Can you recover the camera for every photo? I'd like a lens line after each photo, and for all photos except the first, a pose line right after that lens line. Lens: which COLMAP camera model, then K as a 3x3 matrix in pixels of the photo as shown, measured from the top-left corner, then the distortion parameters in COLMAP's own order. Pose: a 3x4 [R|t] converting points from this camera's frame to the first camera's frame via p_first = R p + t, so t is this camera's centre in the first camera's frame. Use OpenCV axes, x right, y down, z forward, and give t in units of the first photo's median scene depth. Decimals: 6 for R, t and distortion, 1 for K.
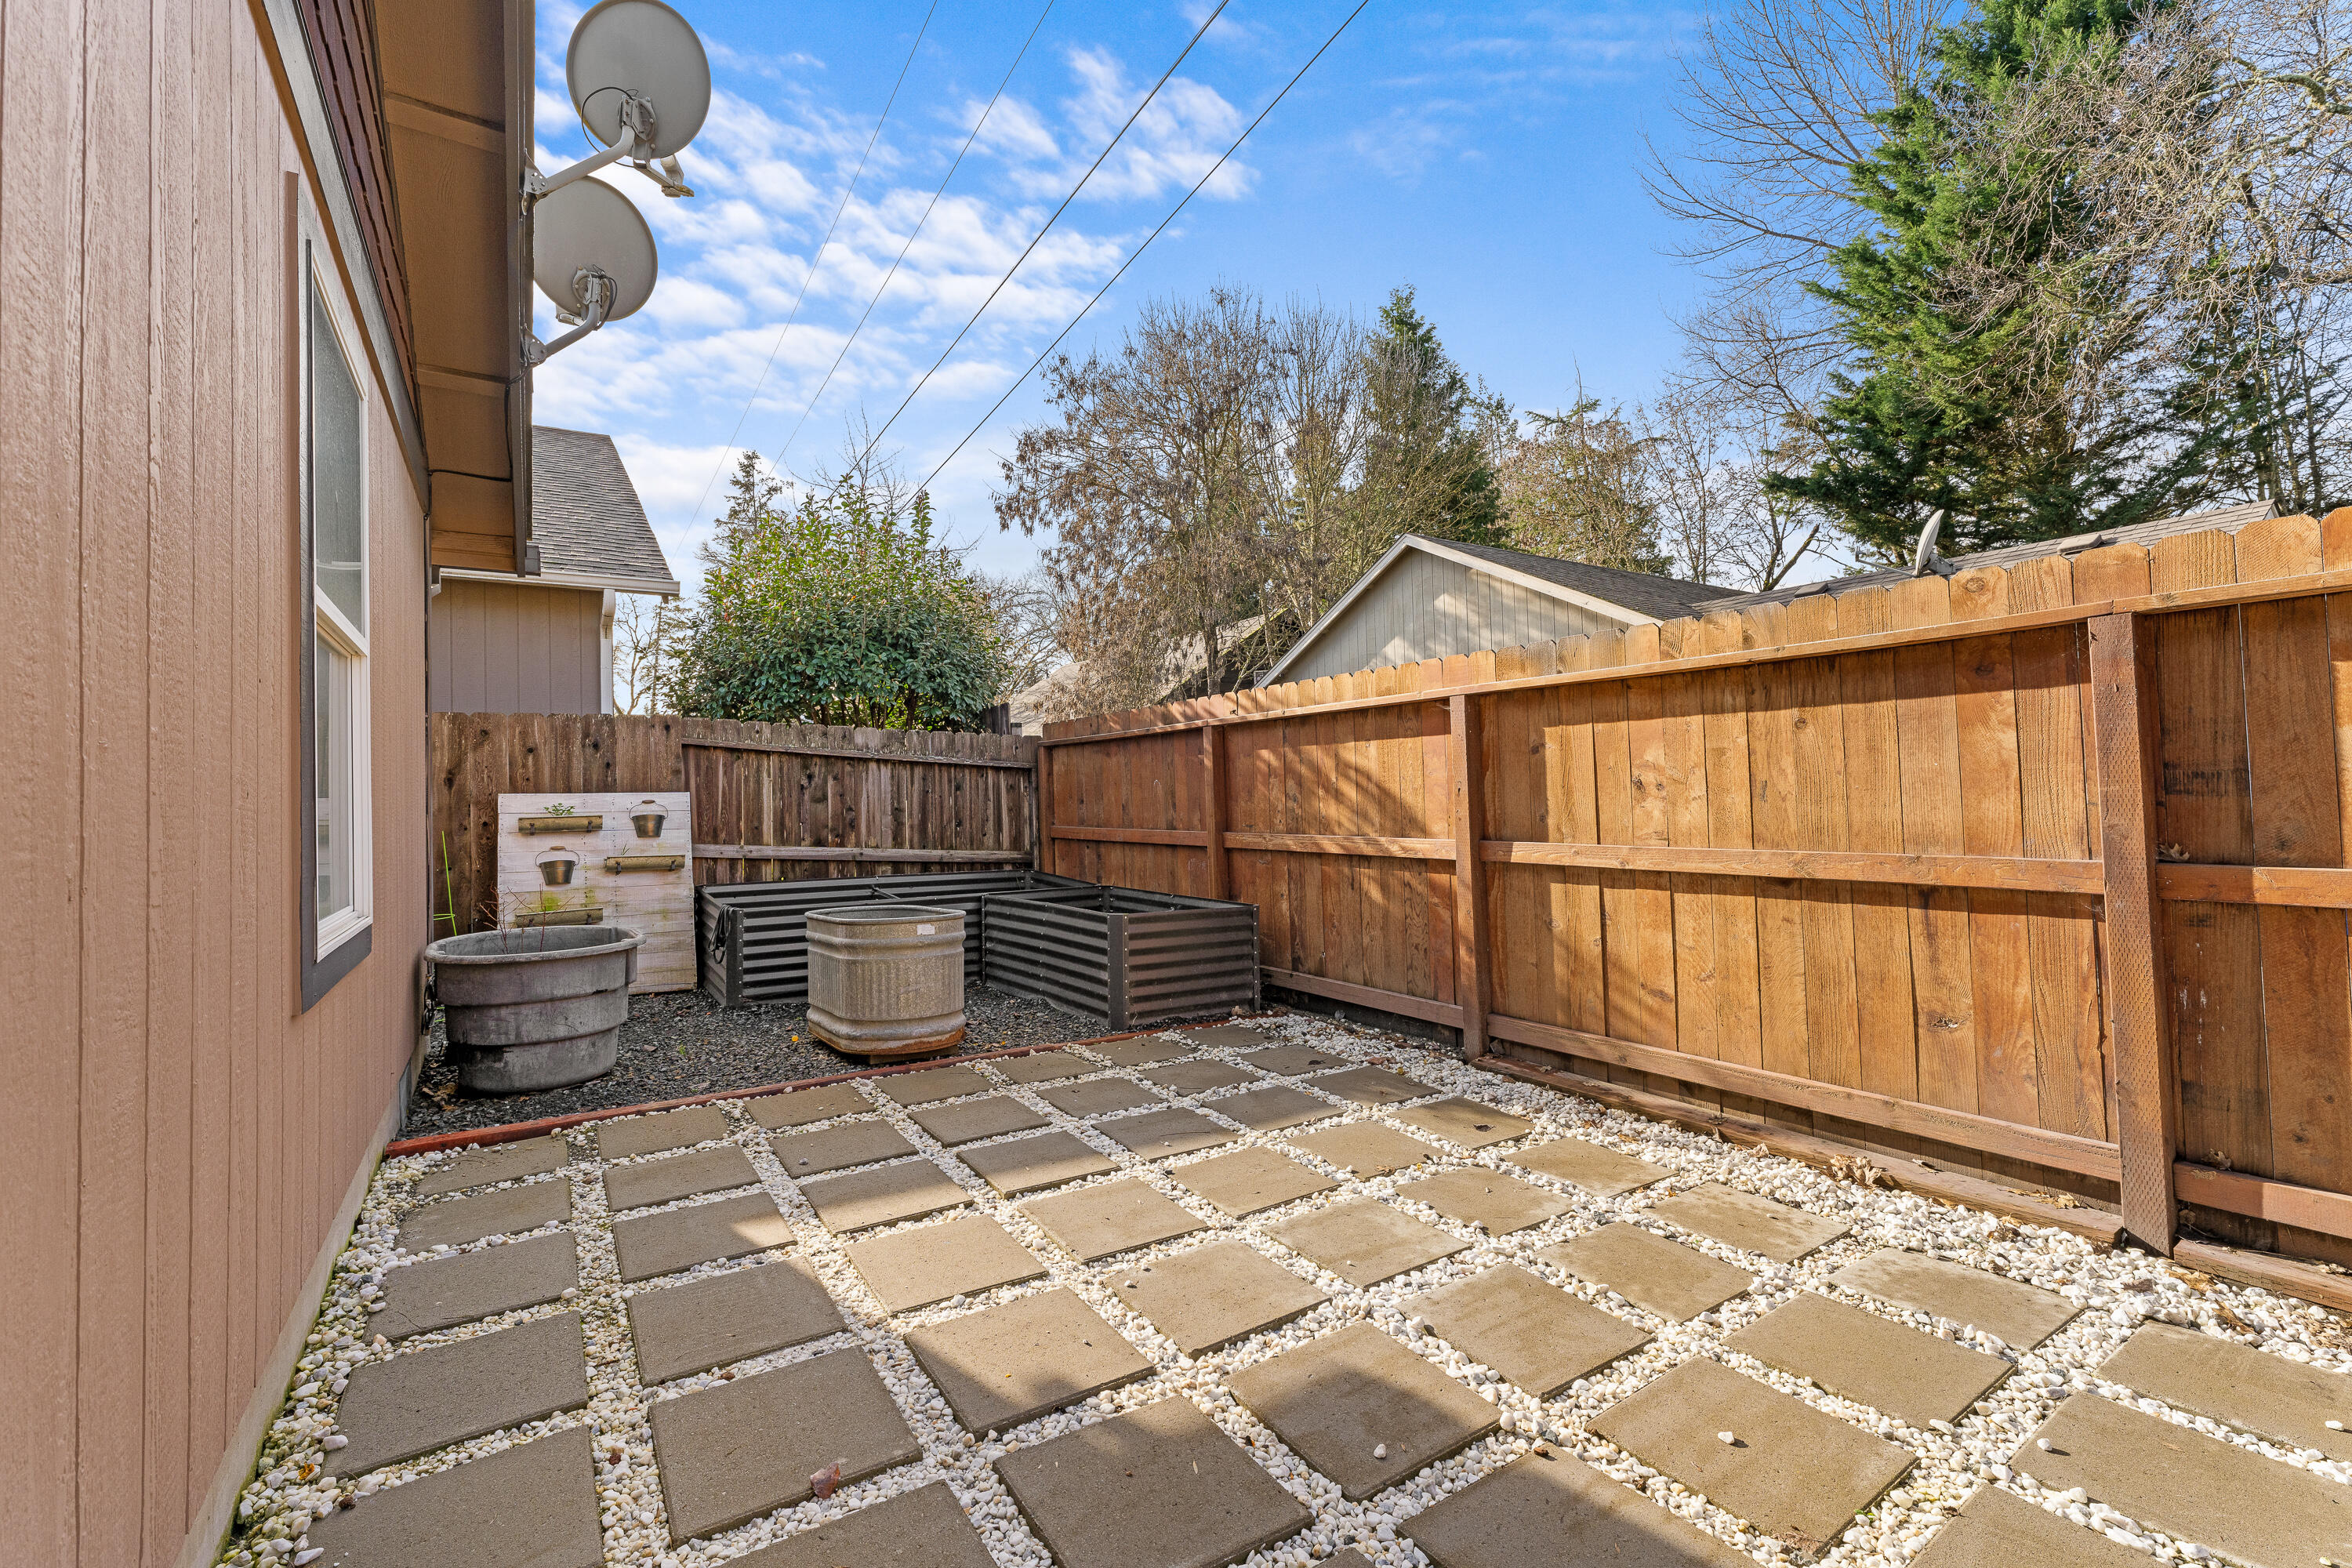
lens RADIAL K [[977.2, 0, 1163.4], [0, 977.2, 794.3], [0, 0, 1]] dist [0.003439, 0.000078]
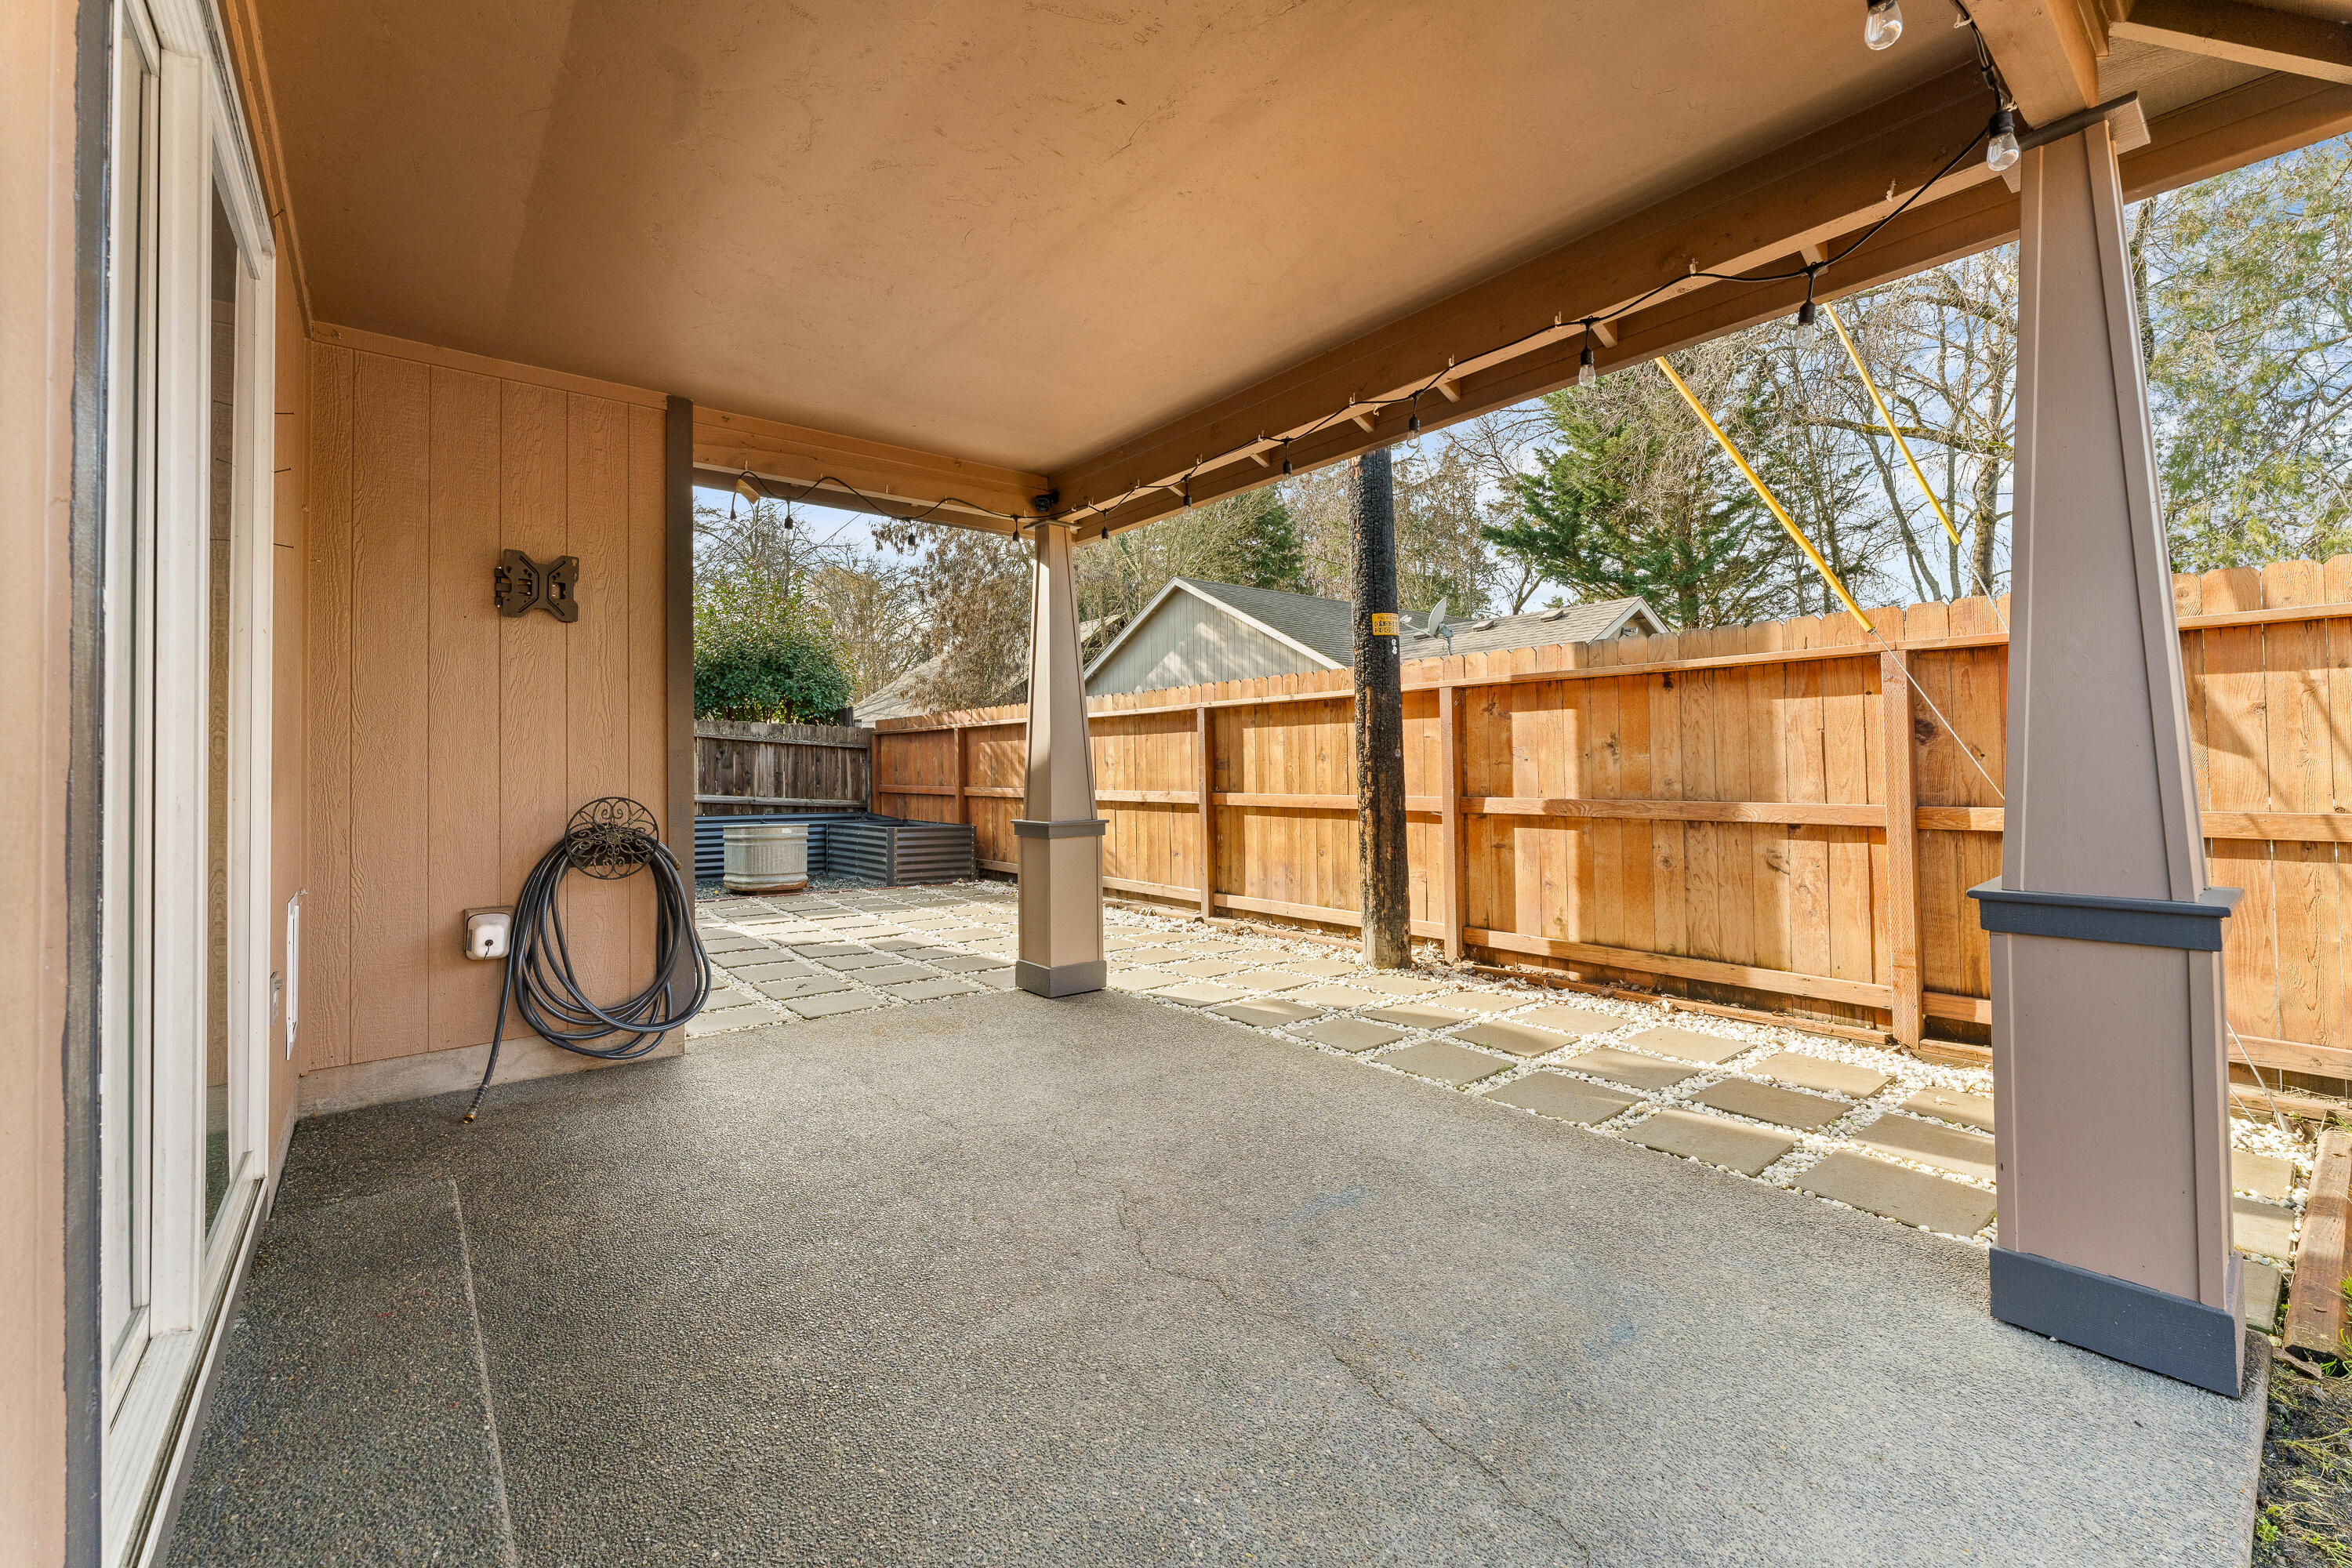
lens RADIAL K [[977.2, 0, 1187.9], [0, 977.2, 763.8], [0, 0, 1]] dist [0.003439, 0.000078]
pose [[0.993151, 0.011225, 0.116294, 0.224838], [-0.010942, 0.999935, -0.003072, -0.002926], [-0.116321, 0.001778, 0.993210, -0.723477]]
